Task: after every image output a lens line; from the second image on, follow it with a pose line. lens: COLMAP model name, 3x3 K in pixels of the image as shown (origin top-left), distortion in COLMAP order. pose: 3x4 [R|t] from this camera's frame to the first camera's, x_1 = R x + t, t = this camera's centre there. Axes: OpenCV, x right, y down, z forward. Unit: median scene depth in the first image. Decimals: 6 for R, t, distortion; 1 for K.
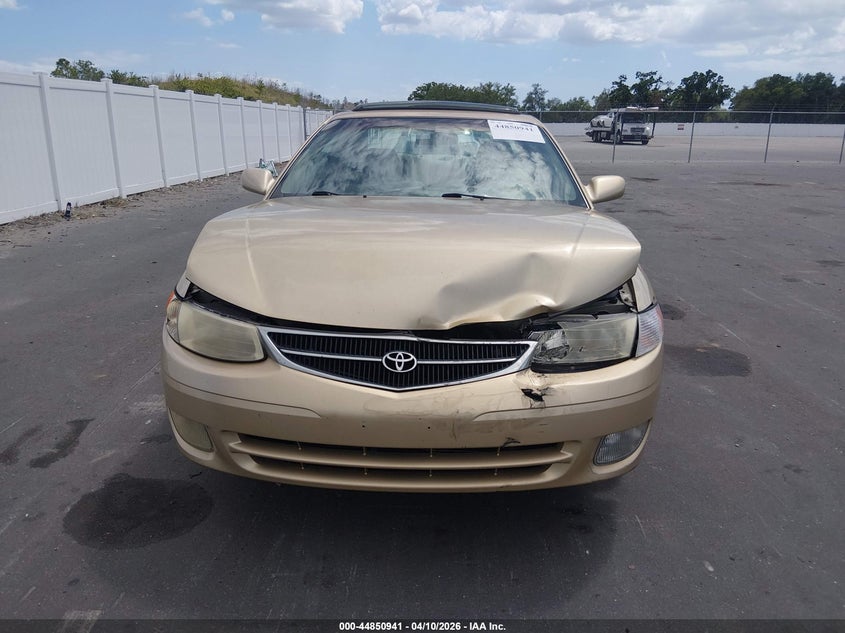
lens RADIAL K [[657.9, 0, 427.1], [0, 657.9, 315.4], [0, 0, 1]] dist [0.028379, -0.058378]
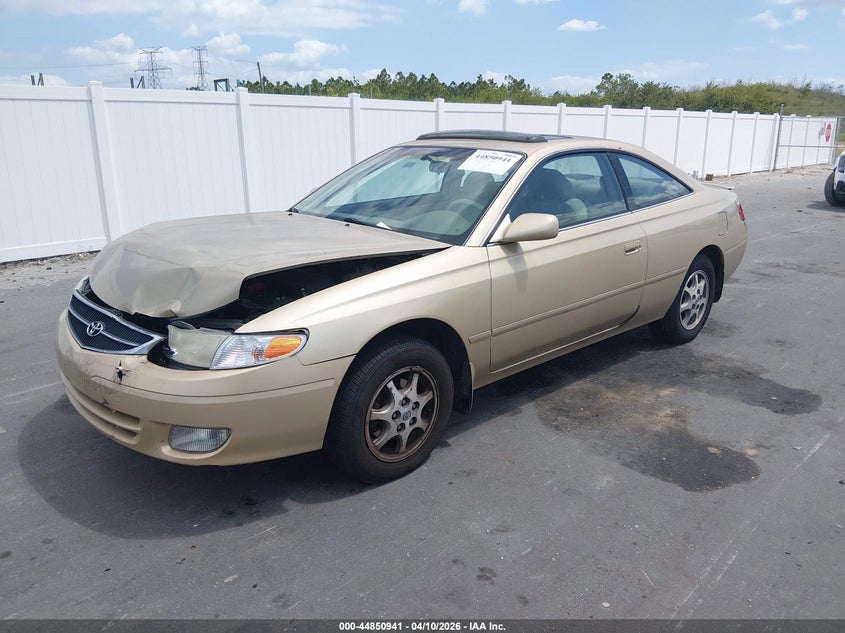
lens RADIAL K [[657.9, 0, 423.8], [0, 657.9, 311.4], [0, 0, 1]] dist [0.028379, -0.058378]
pose [[0.711197, 0.178926, -0.679841, 0.051115], [-0.188907, 0.980139, 0.060340, -0.006689], [0.677136, 0.085513, 0.730873, 0.015293]]
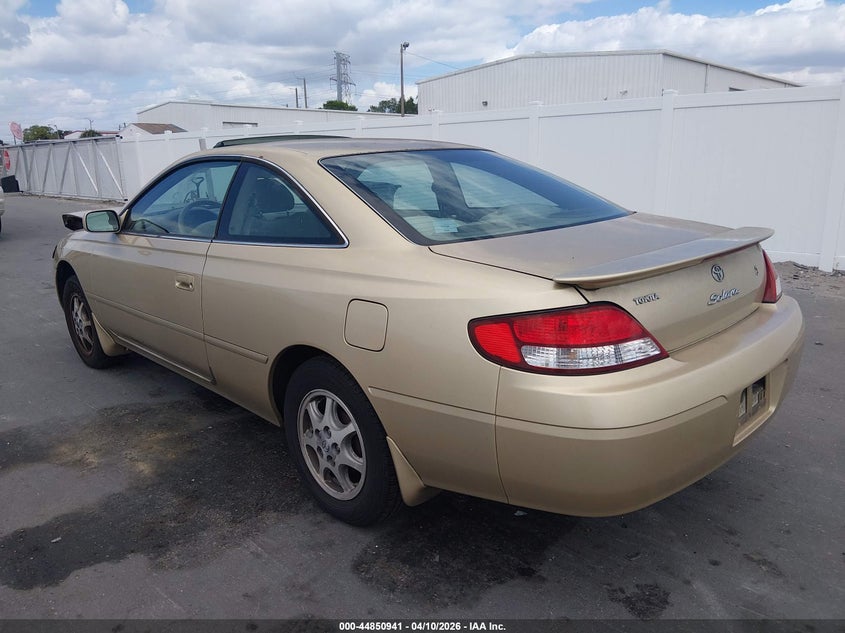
lens RADIAL K [[657.9, 0, 423.0], [0, 657.9, 312.5], [0, 0, 1]] dist [0.028379, -0.058378]
pose [[-0.685914, 0.177422, -0.705722, 0.043536], [-0.192116, 0.891259, 0.410790, -0.037644], [0.701864, 0.417347, -0.577241, 0.128871]]
